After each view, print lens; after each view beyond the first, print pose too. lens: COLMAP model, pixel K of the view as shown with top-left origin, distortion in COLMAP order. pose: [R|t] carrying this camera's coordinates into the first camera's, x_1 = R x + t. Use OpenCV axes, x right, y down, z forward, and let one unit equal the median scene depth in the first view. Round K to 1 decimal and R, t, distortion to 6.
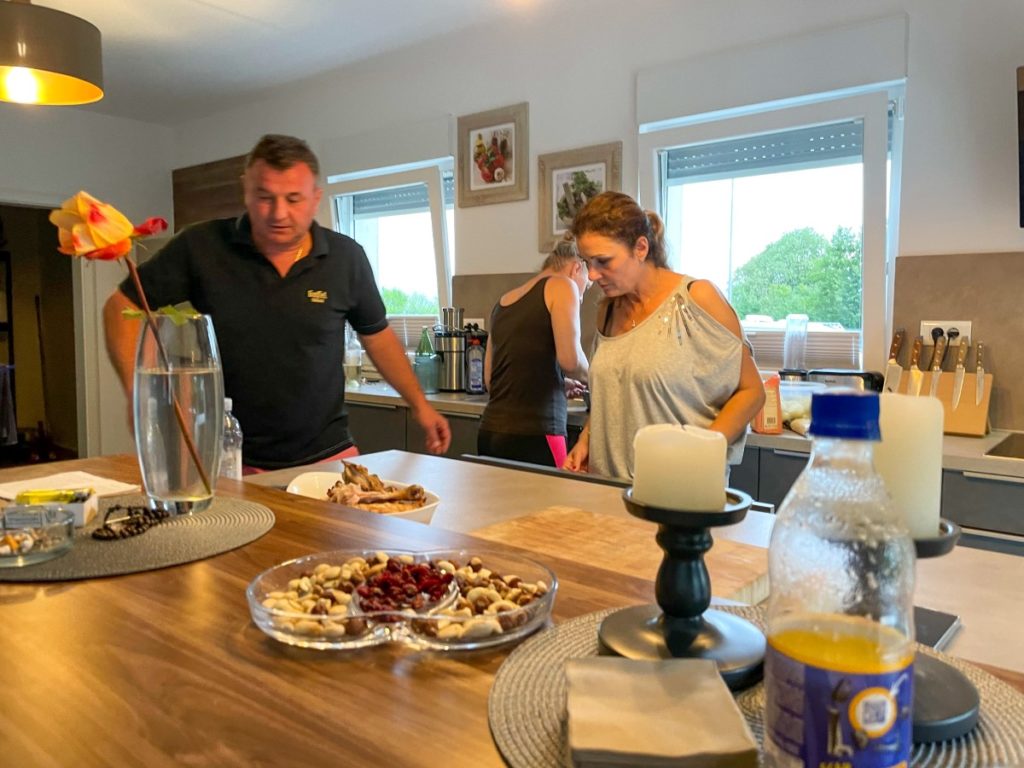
lens RADIAL K [[775.3, 0, 525.1], [0, 775.3, 377.7], [0, 0, 1]] dist [0.087260, -0.114740]
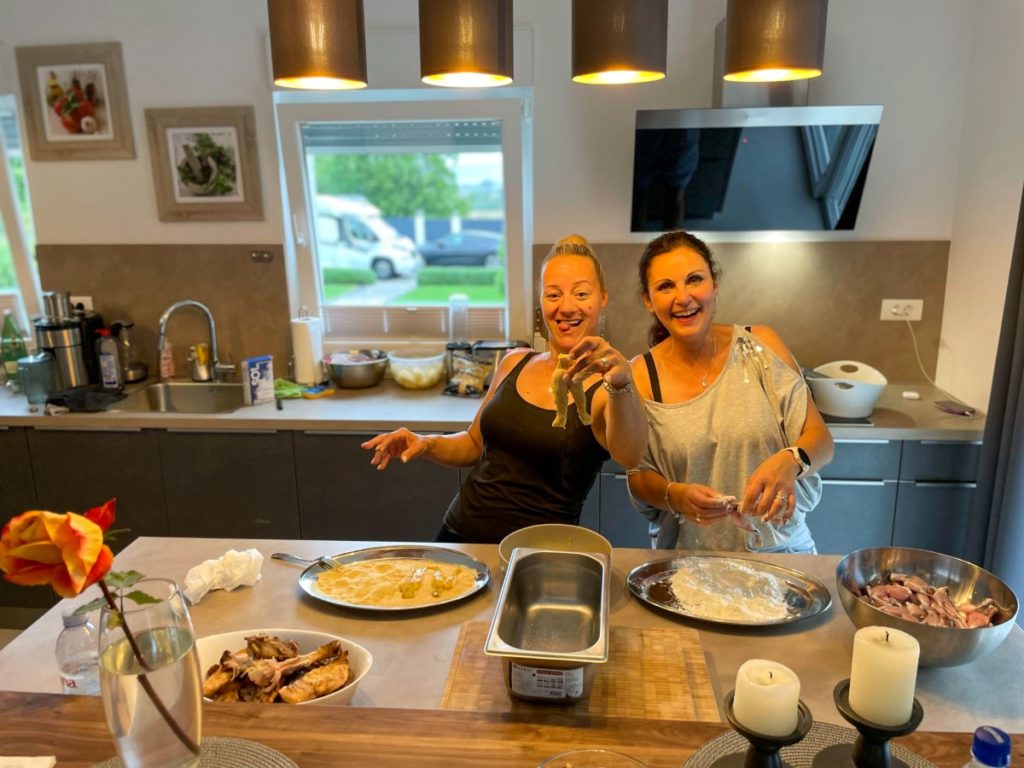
lens RADIAL K [[775.3, 0, 525.1], [0, 775.3, 377.7], [0, 0, 1]] dist [0.087260, -0.114740]
pose [[0.828330, -0.150826, 0.539557, -0.150671], [0.058741, 0.981153, 0.184089, -0.130779], [-0.557153, -0.120792, 0.821578, 0.016390]]
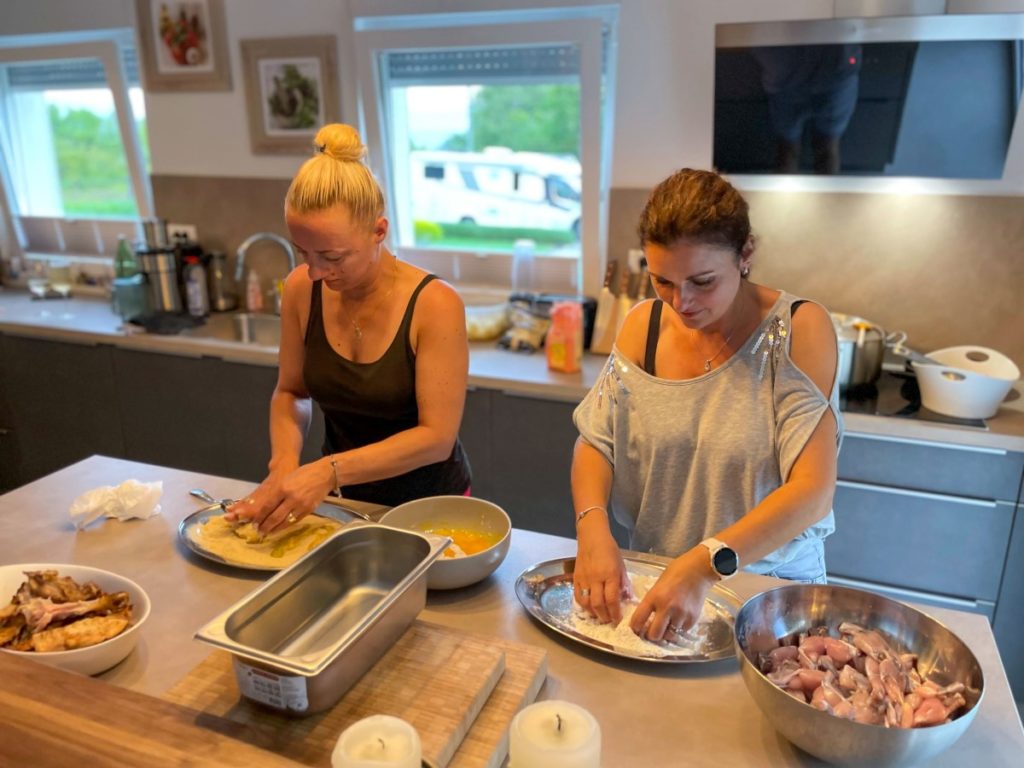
lens RADIAL K [[775.3, 0, 525.1], [0, 775.3, 377.7], [0, 0, 1]] dist [0.087260, -0.114740]
pose [[0.948550, -0.089894, 0.303597, 0.018809], [0.022814, 0.975762, 0.217641, -0.102782], [-0.315804, -0.199518, 0.927610, 0.013110]]
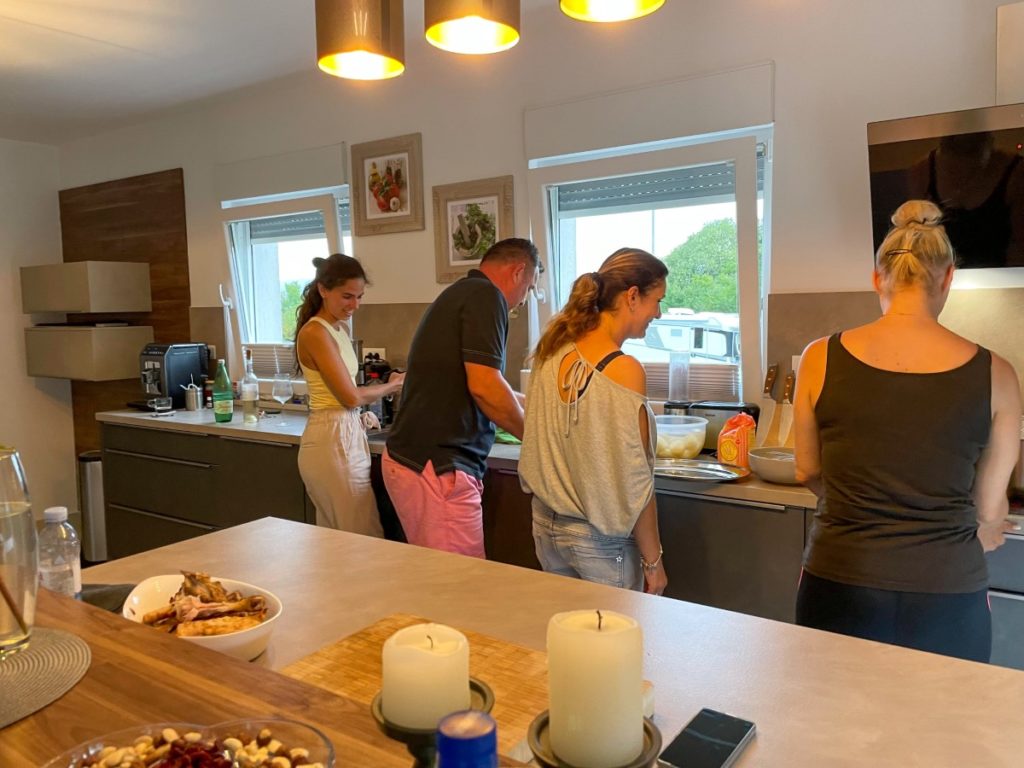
lens RADIAL K [[775.3, 0, 525.1], [0, 775.3, 377.7], [0, 0, 1]] dist [0.087260, -0.114740]
pose [[0.995777, -0.029831, 0.086819, 0.041726], [0.028993, 0.999520, 0.010889, -0.048003], [-0.087102, -0.008326, 0.996165, -0.008026]]
